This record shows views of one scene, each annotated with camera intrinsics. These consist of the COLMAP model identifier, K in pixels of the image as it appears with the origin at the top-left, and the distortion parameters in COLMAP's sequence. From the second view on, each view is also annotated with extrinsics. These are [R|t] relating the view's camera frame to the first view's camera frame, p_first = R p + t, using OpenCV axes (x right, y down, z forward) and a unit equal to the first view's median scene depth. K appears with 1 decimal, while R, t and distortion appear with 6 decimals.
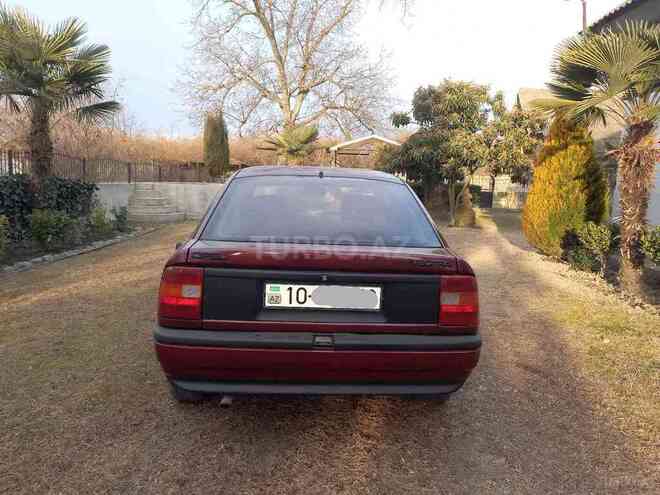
lens RADIAL K [[502.5, 0, 332.7], [0, 502.5, 239.2], [0, 0, 1]] dist [0.034493, -0.003283]
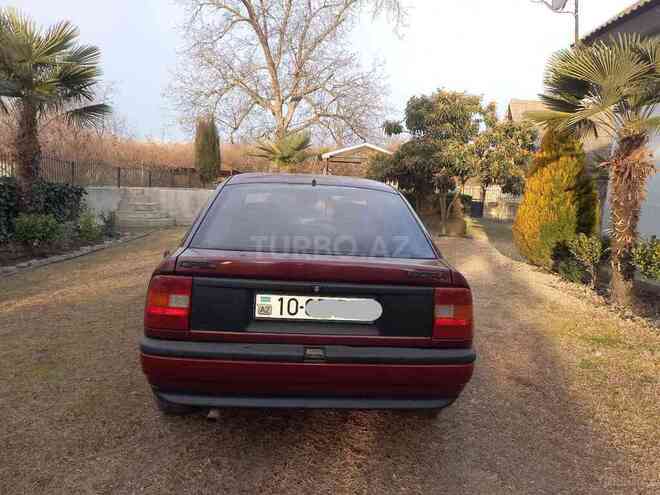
lens RADIAL K [[502.3, 0, 330.4], [0, 502.3, 244.8], [0, 0, 1]] dist [0.034020, -0.005071]
pose [[0.999804, 0.013627, 0.014382, -0.001378], [-0.013571, 0.999900, -0.003968, -0.001256], [-0.014435, 0.003772, 0.999889, 0.007362]]
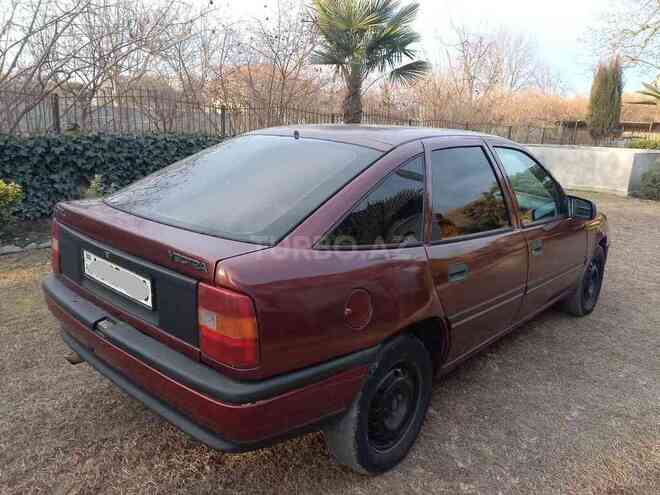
lens RADIAL K [[505.6, 0, 330.0], [0, 505.6, 247.5], [0, 0, 1]] dist [0.000100, -0.002862]
pose [[0.685381, 0.167627, -0.708628, 0.245505], [-0.102902, 0.985674, 0.133636, -0.025973], [0.720877, -0.018672, 0.692812, 0.193680]]
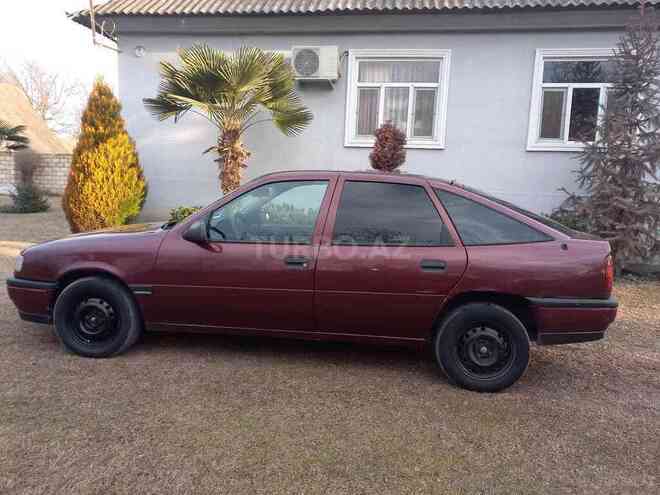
lens RADIAL K [[503.9, 0, 327.1], [0, 503.9, 247.0], [0, 0, 1]] dist [0.033225, -0.003740]
pose [[0.184678, -0.149824, 0.971312, -0.602910], [0.082766, 0.987172, 0.136534, -0.076770], [-0.979308, 0.055177, 0.194709, 0.477601]]
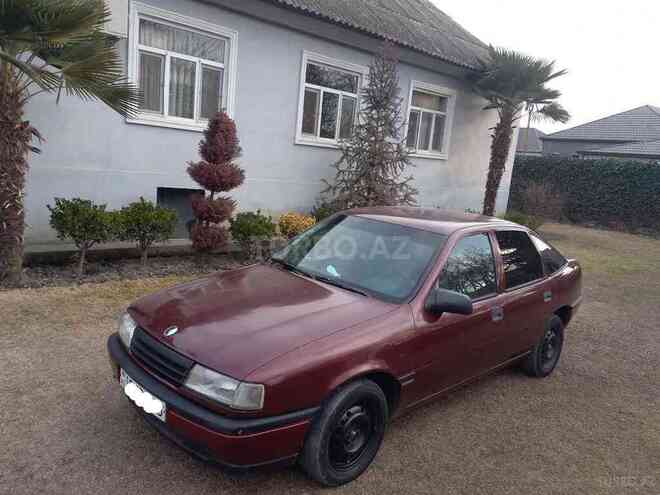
lens RADIAL K [[521.3, 0, 330.0], [0, 521.3, 247.5], [0, 0, 1]] dist [0.001767, -0.001913]
pose [[-0.653743, -0.218855, 0.724378, -0.393306], [-0.031430, 0.964291, 0.262974, -0.202812], [-0.756064, 0.149150, -0.637277, 1.092498]]
